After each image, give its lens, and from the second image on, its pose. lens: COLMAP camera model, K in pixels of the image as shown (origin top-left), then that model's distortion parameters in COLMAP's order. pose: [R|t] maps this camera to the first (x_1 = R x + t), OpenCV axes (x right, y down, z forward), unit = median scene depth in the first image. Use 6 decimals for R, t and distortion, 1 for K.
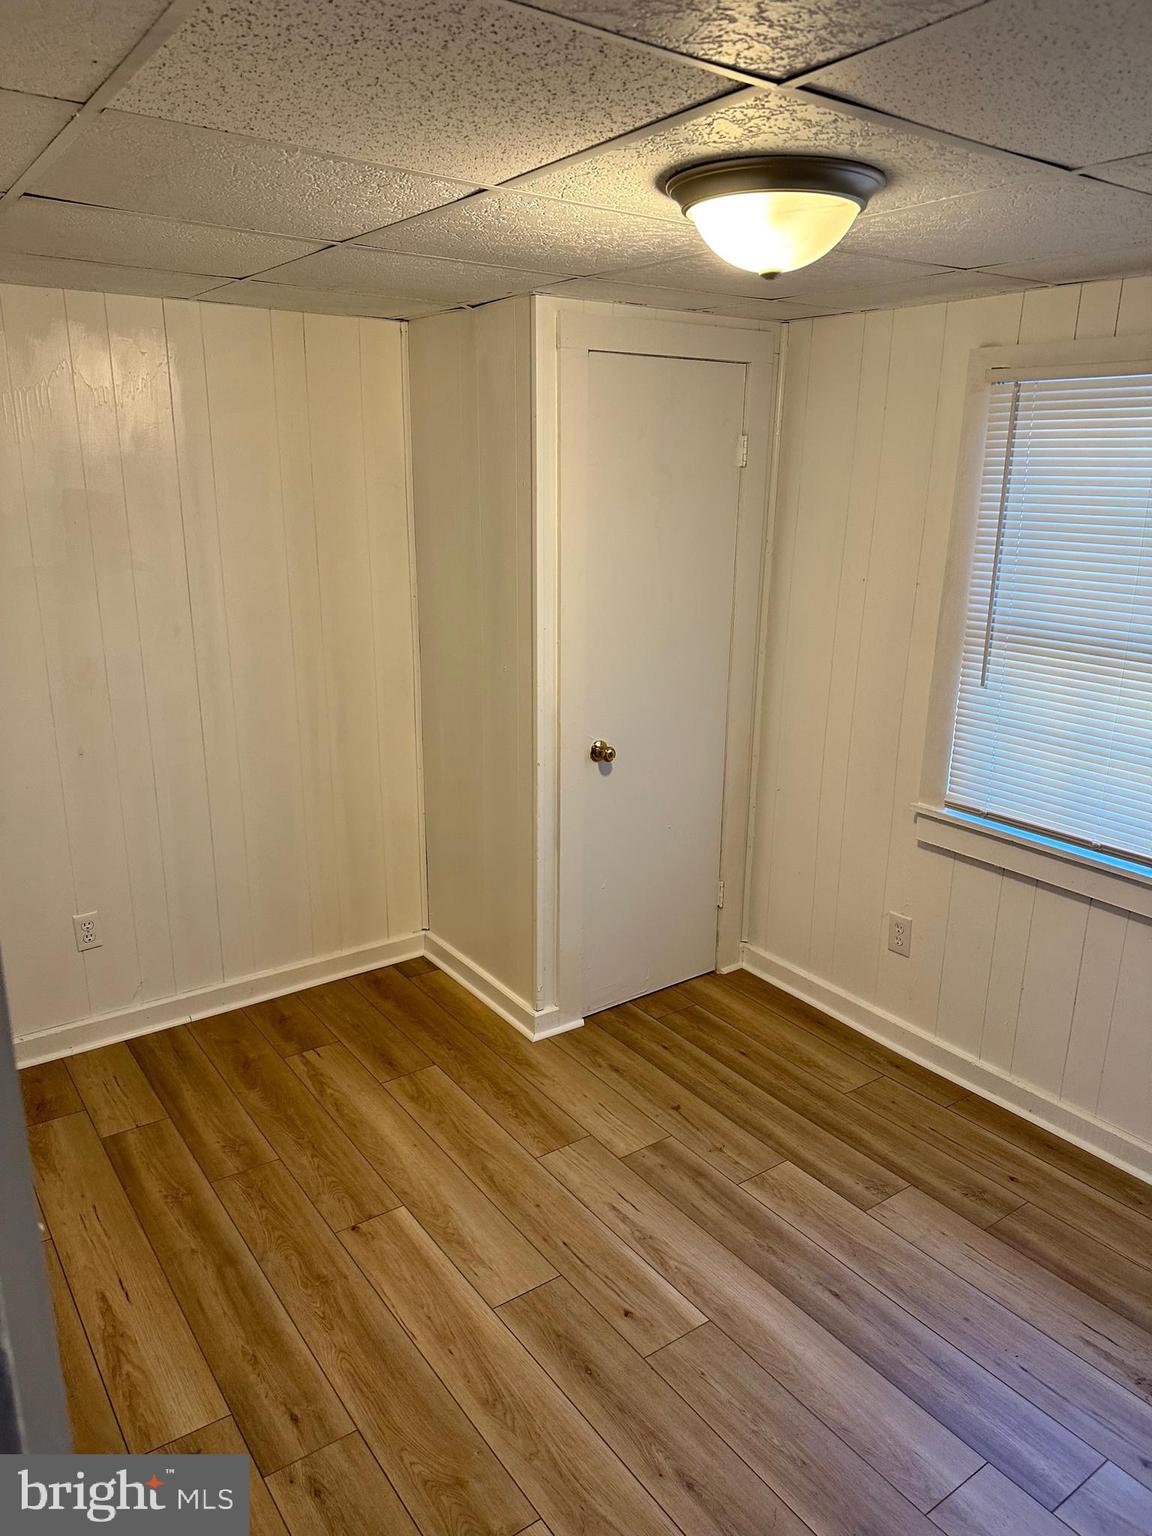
lens RADIAL K [[1089.9, 0, 576.0], [0, 1089.9, 768.0], [0, 0, 1]] dist [-0.004669, -0.002067]
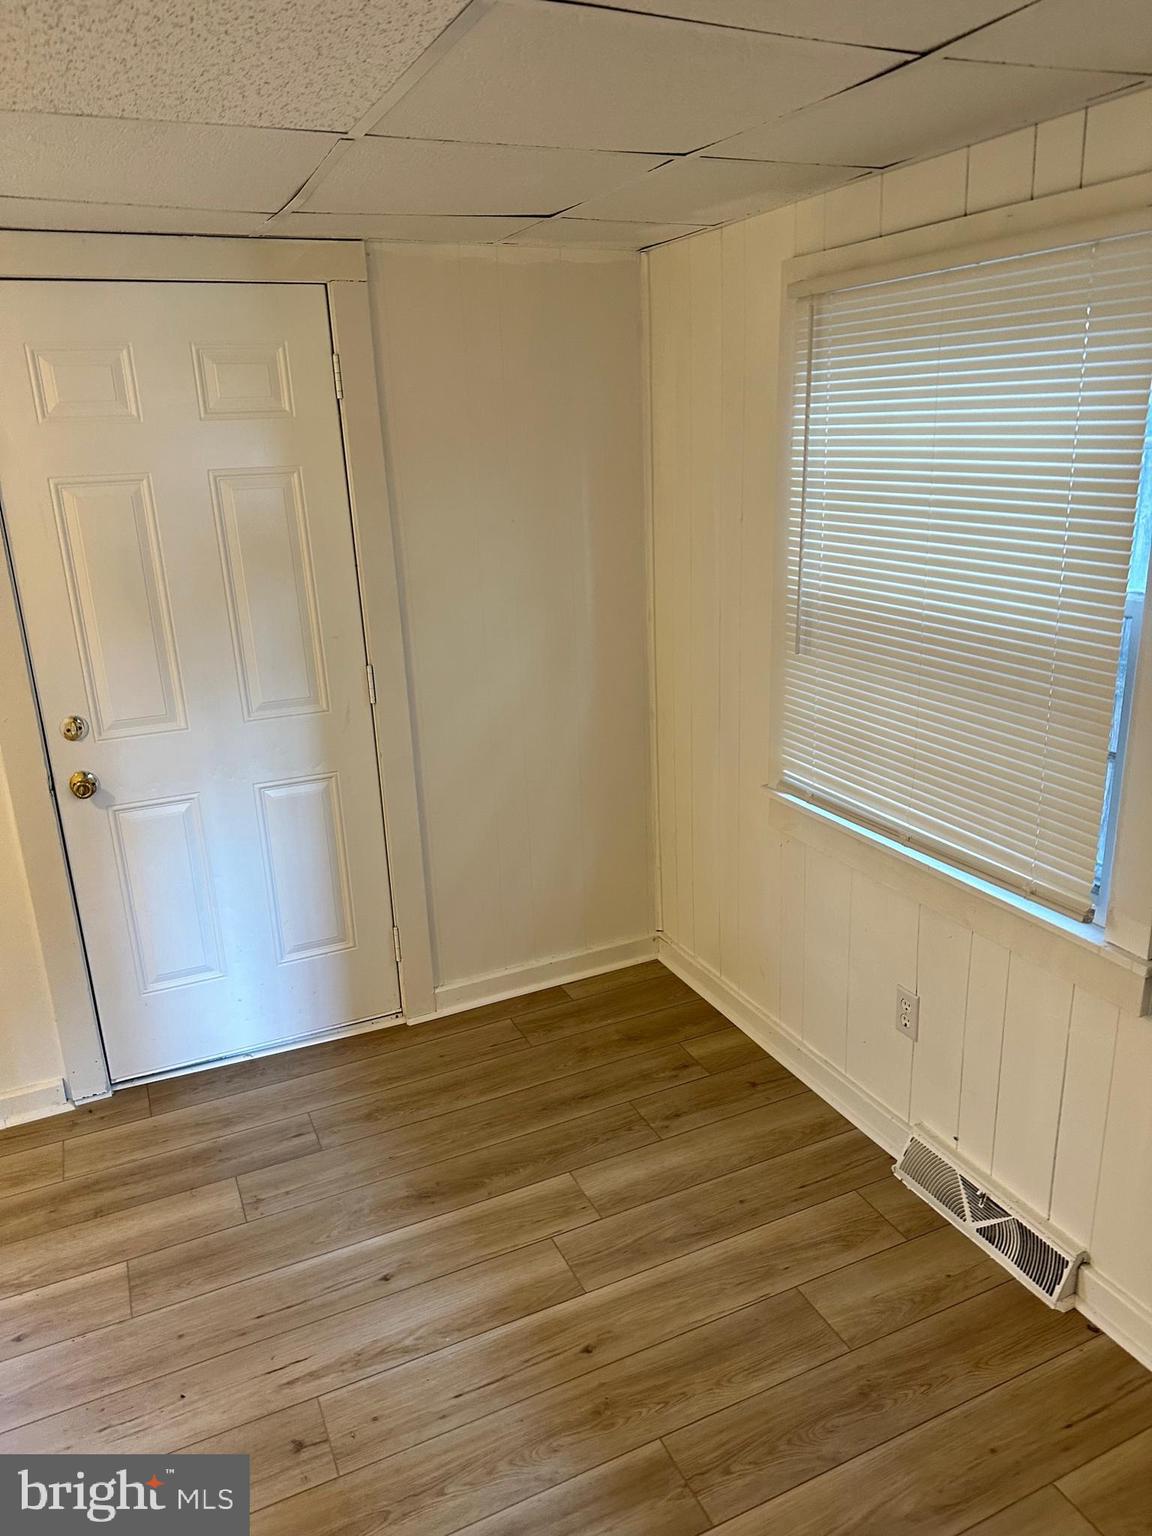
lens RADIAL K [[1089.9, 0, 576.0], [0, 1089.9, 768.0], [0, 0, 1]] dist [-0.004669, -0.002067]
pose [[0.184351, -0.312147, 0.931976, -0.547534], [0.295620, 0.921930, 0.250307, -0.138667], [-0.937349, 0.229366, 0.262236, 0.548730]]
